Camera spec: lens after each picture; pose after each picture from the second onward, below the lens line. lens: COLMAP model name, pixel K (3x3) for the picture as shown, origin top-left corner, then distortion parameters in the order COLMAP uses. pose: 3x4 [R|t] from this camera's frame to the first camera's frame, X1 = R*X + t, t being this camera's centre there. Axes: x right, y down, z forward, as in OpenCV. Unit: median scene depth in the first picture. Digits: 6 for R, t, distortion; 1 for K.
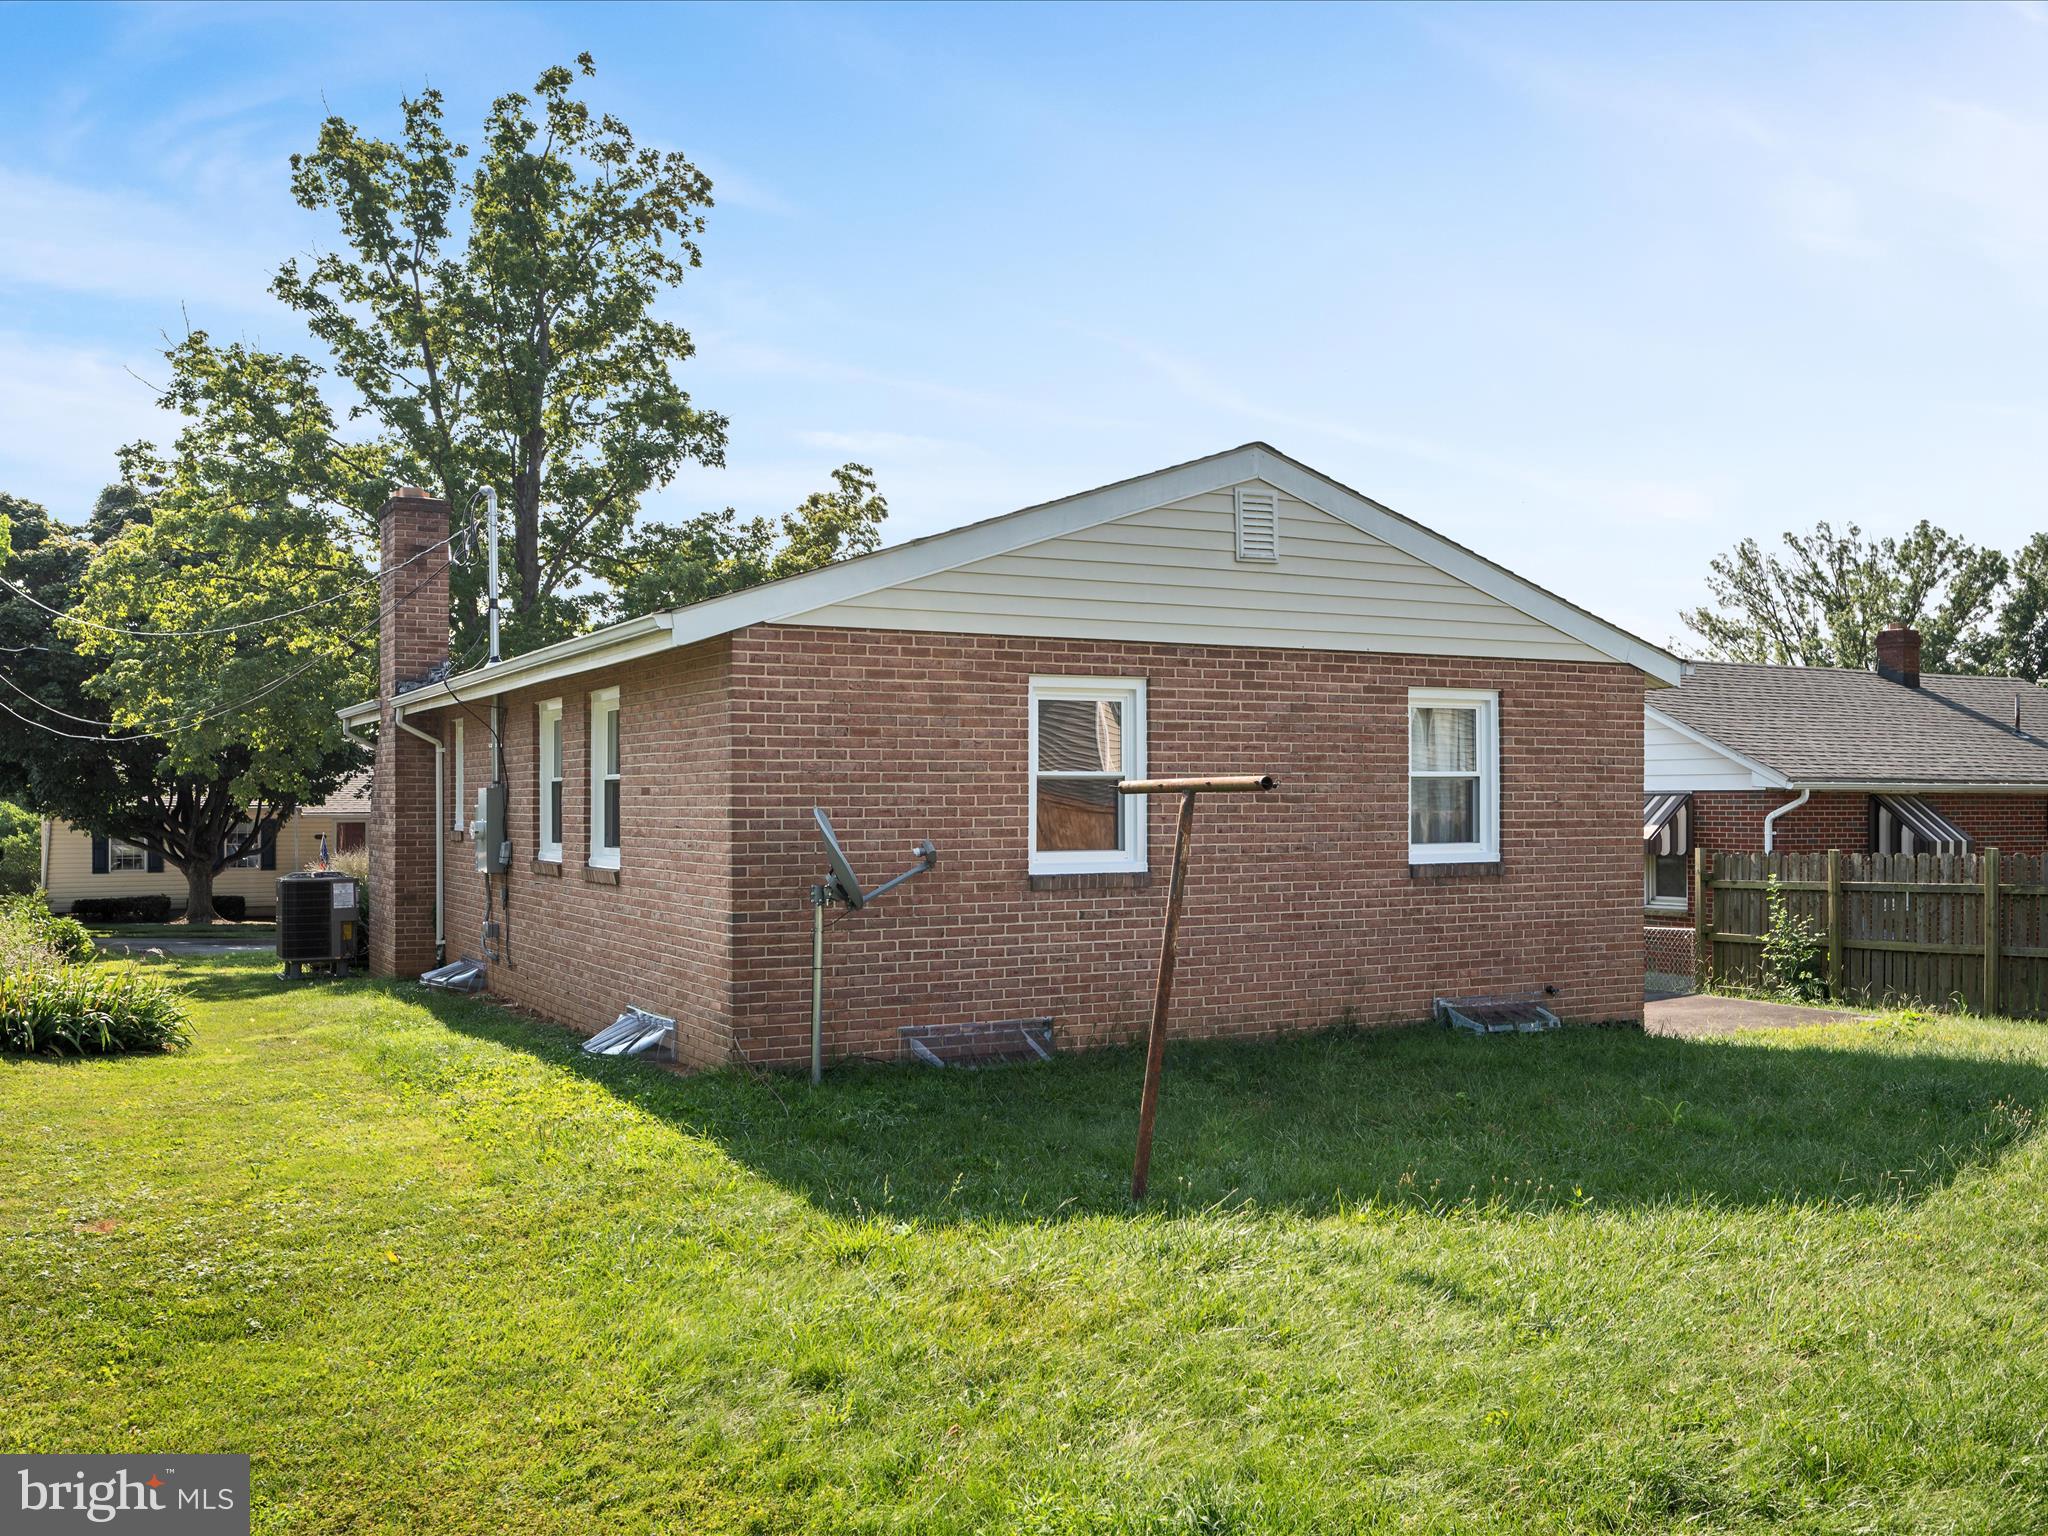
lens RADIAL K [[1828.5, 0, 1028.2], [0, 1828.5, 791.1], [0, 0, 1]] dist [-0.006050, 0.002344]
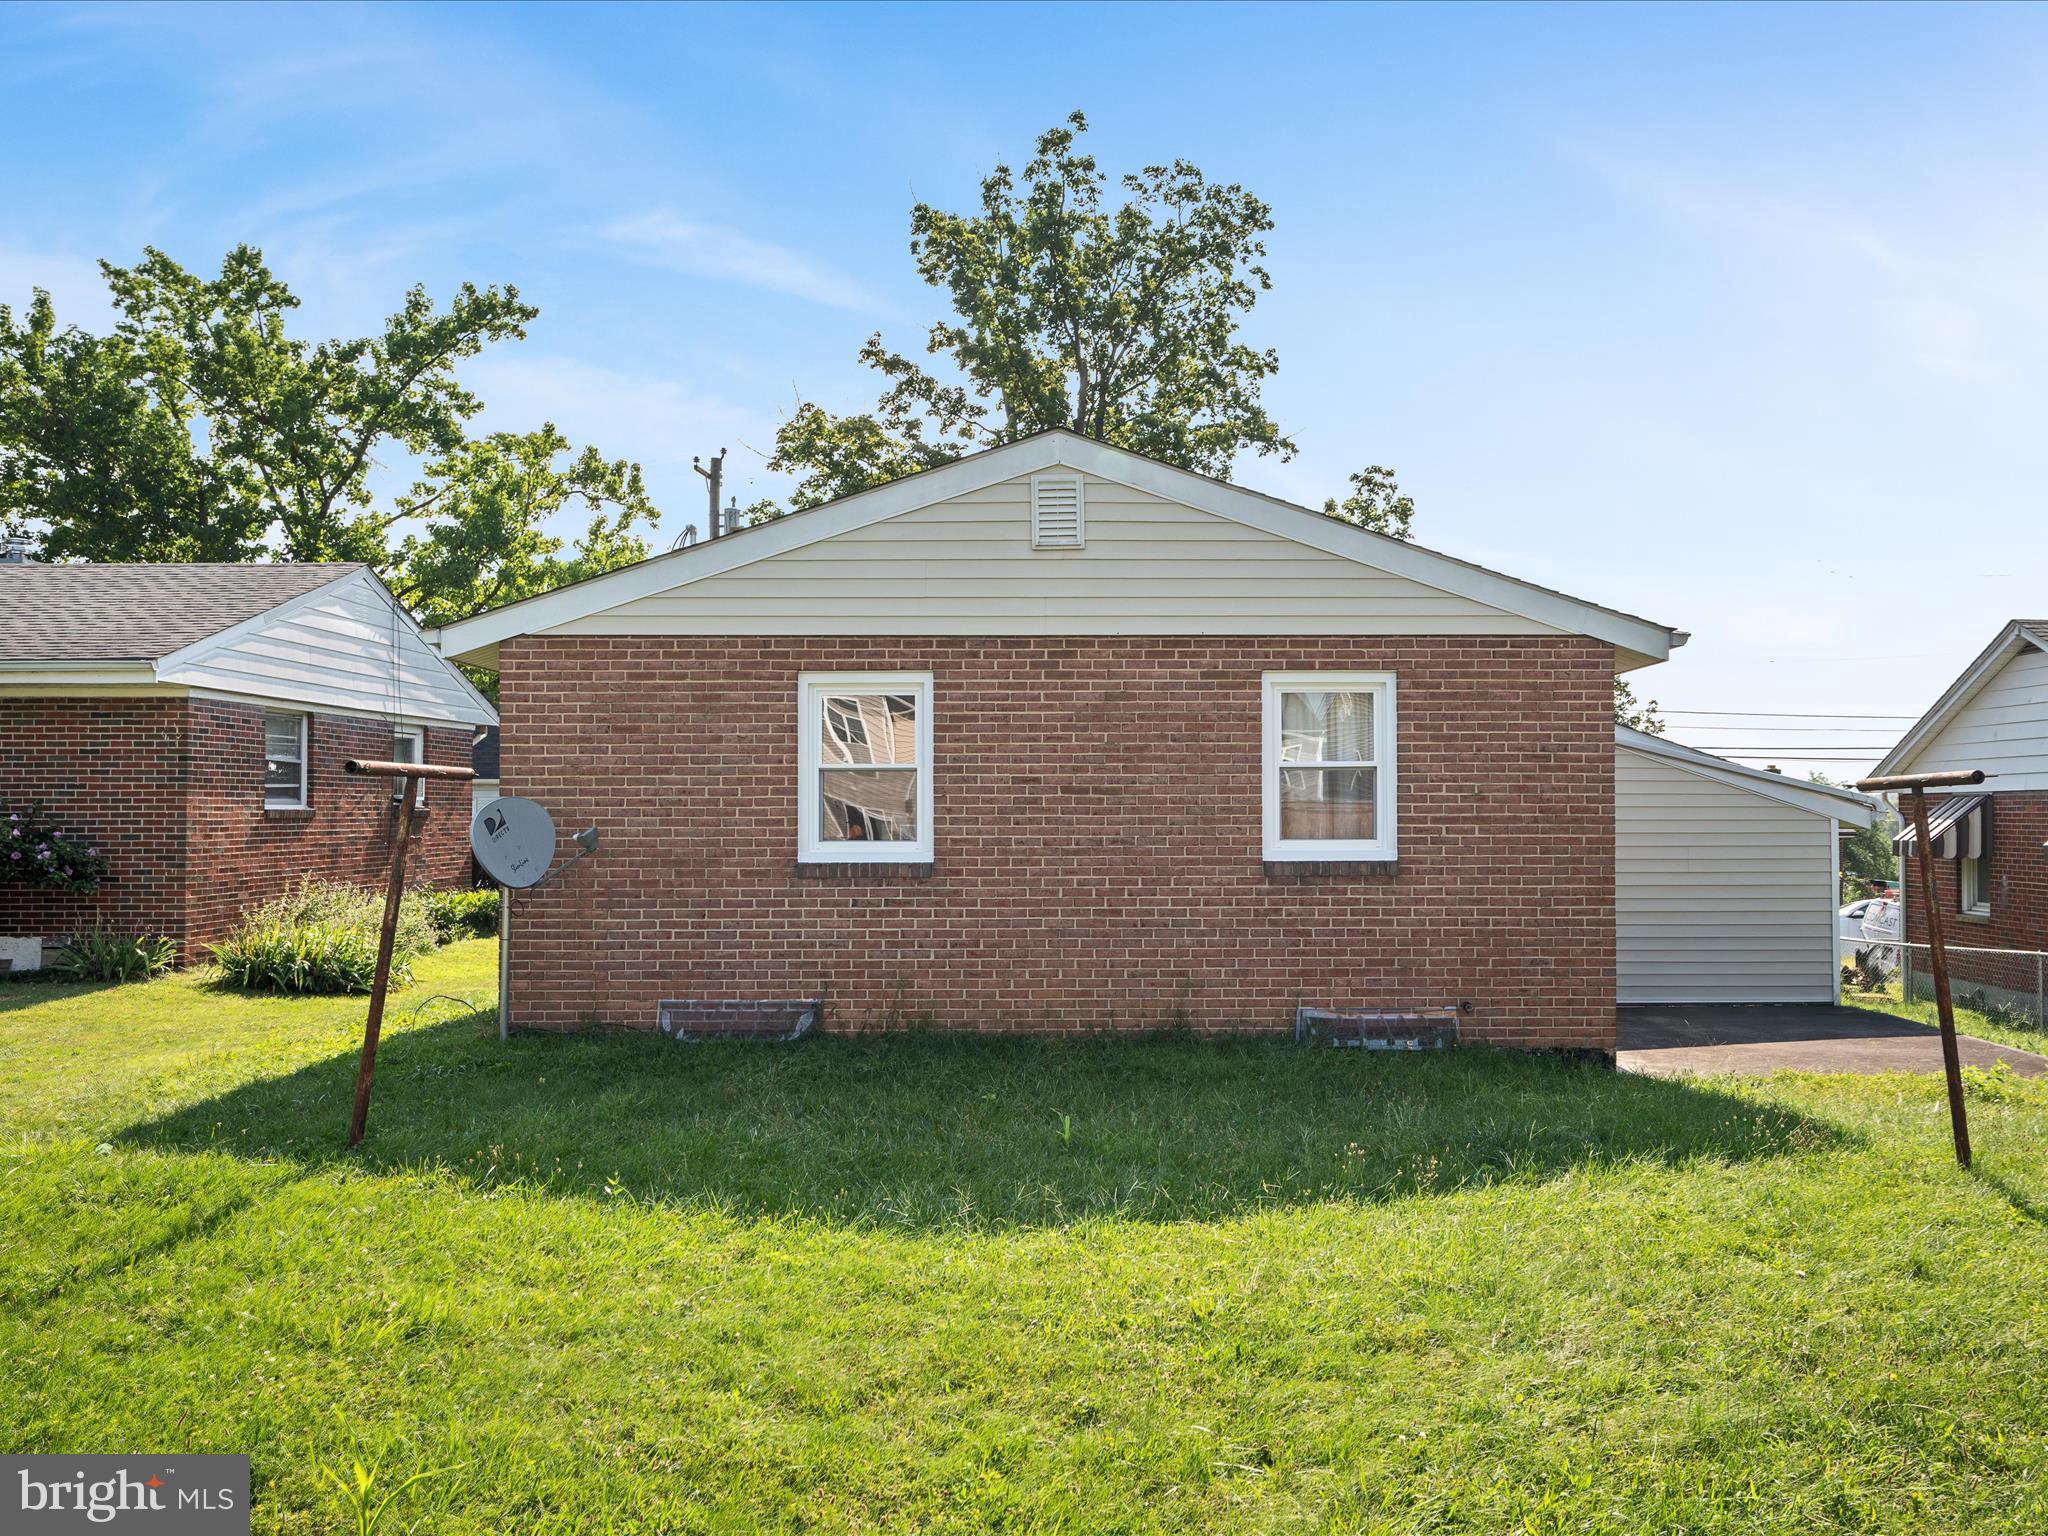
lens RADIAL K [[1771.6, 0, 1024.0], [0, 1771.6, 768.0], [0, 0, 1]] dist [-0.007961, 0.000112]
pose [[0.881310, -0.008142, -0.472468, 0.552308], [0.000658, 0.999872, -0.016004, 0.007324], [0.472537, 0.013794, 0.881203, 0.153451]]
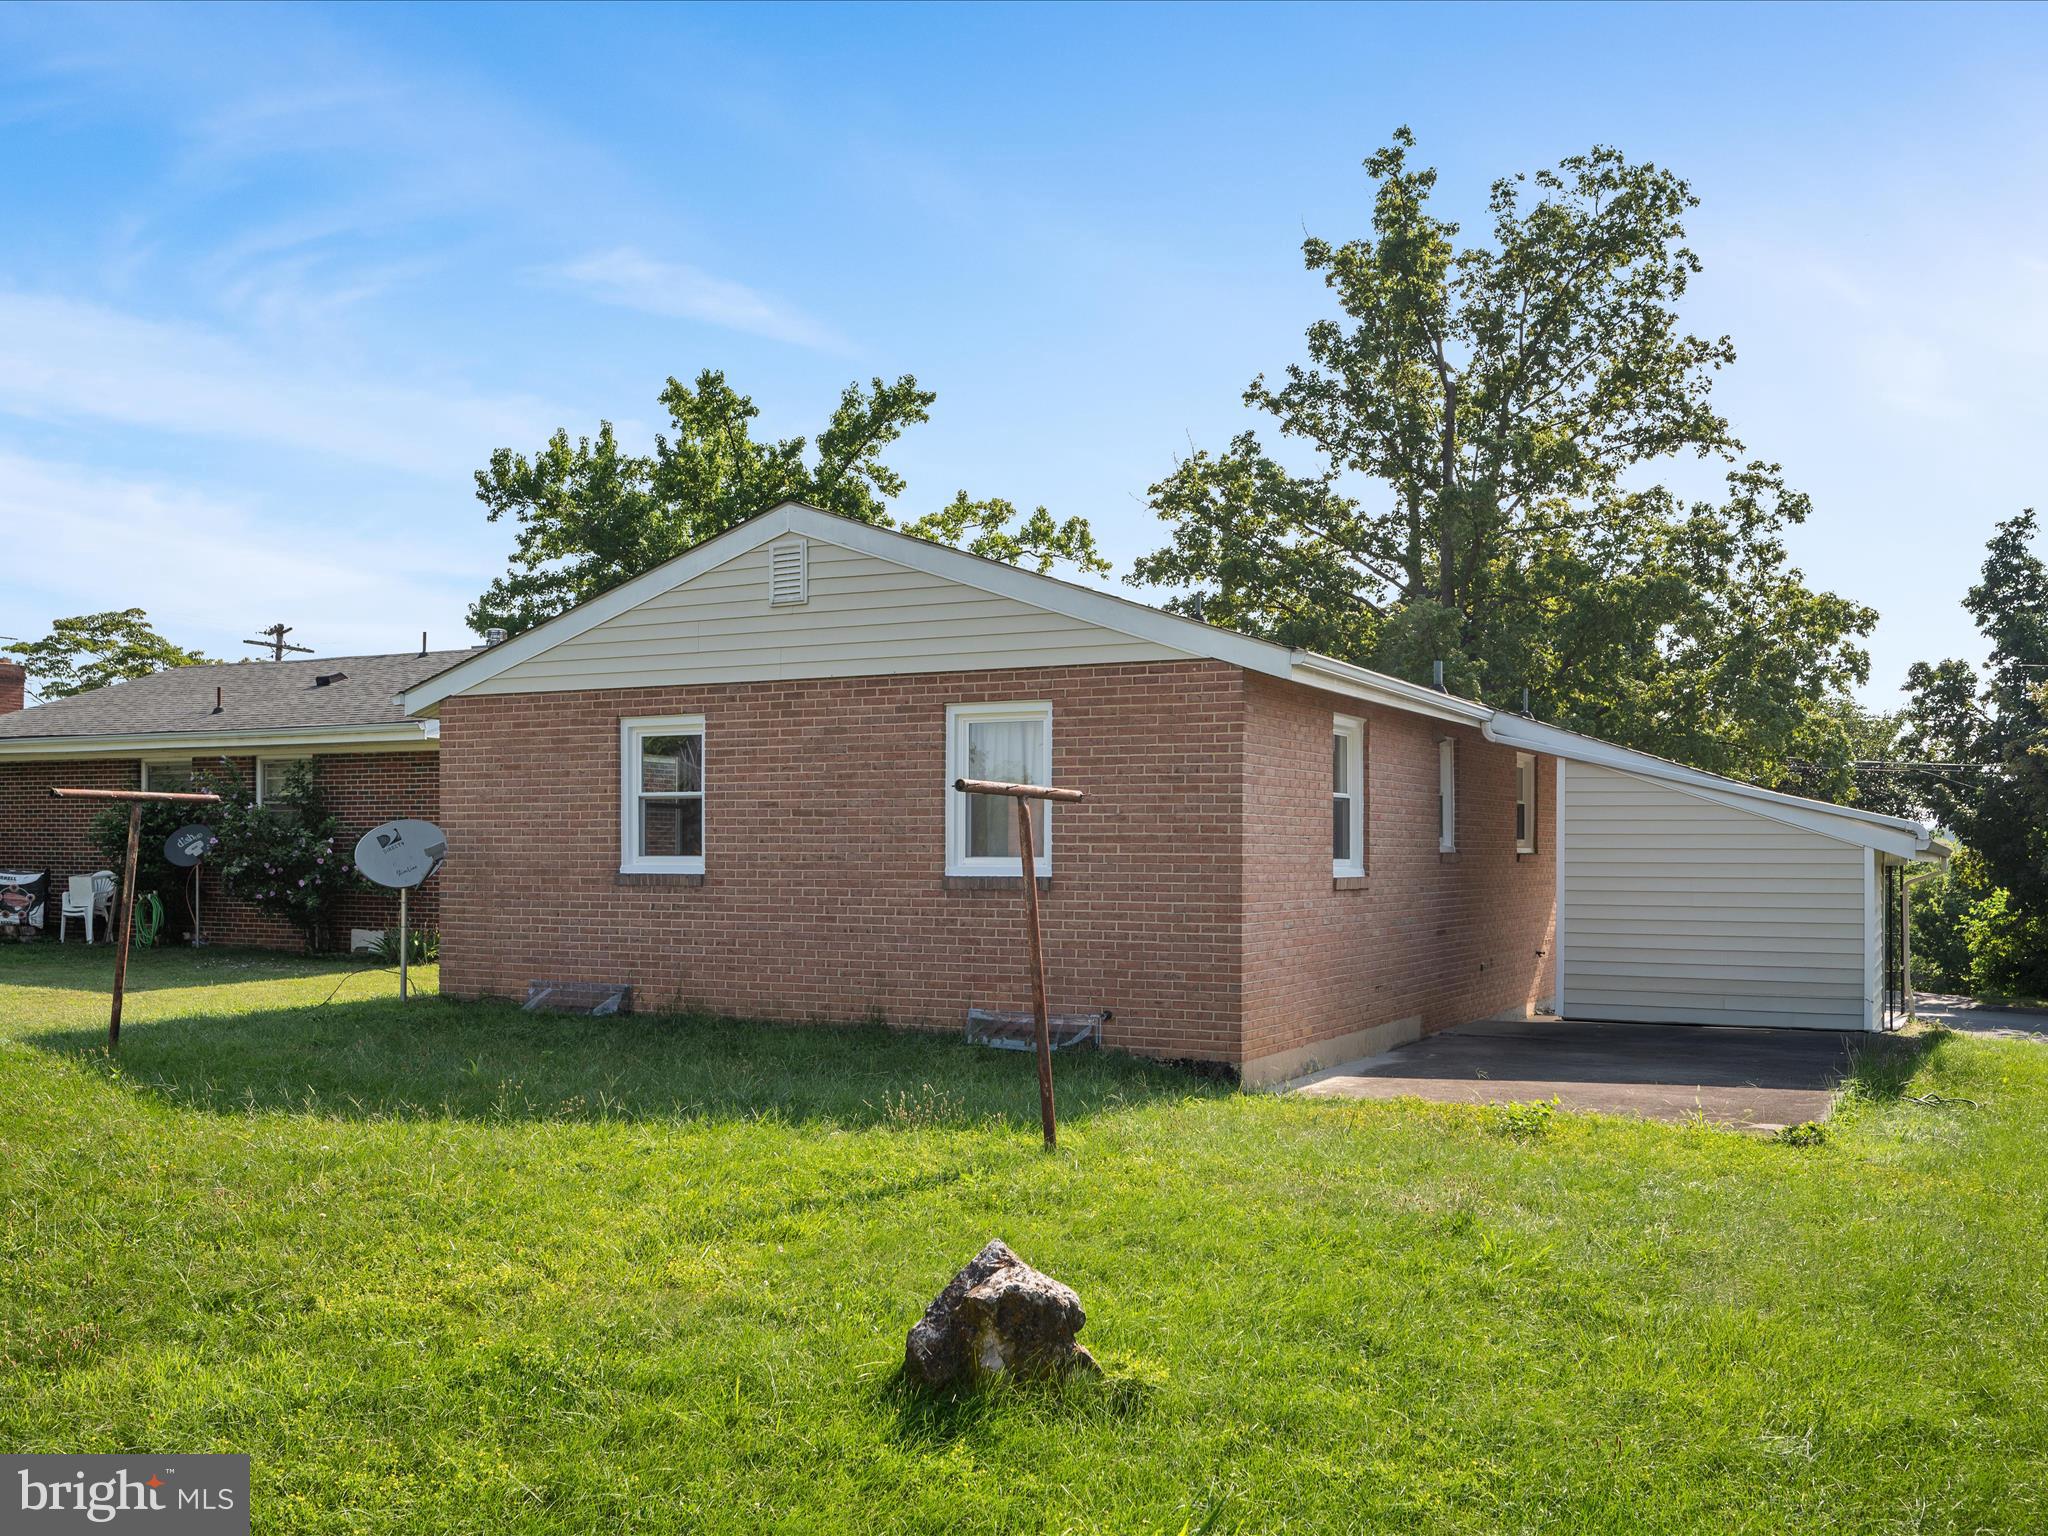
lens RADIAL K [[1844.3, 0, 1021.8], [0, 1844.3, 849.6], [0, 0, 1]] dist [-0.010611, -0.005269]
pose [[0.545535, 0.003621, -0.838080, 1.157618], [-0.001723, 0.999993, 0.003199, 0.022865], [0.838086, -0.000301, 0.545538, 0.490757]]
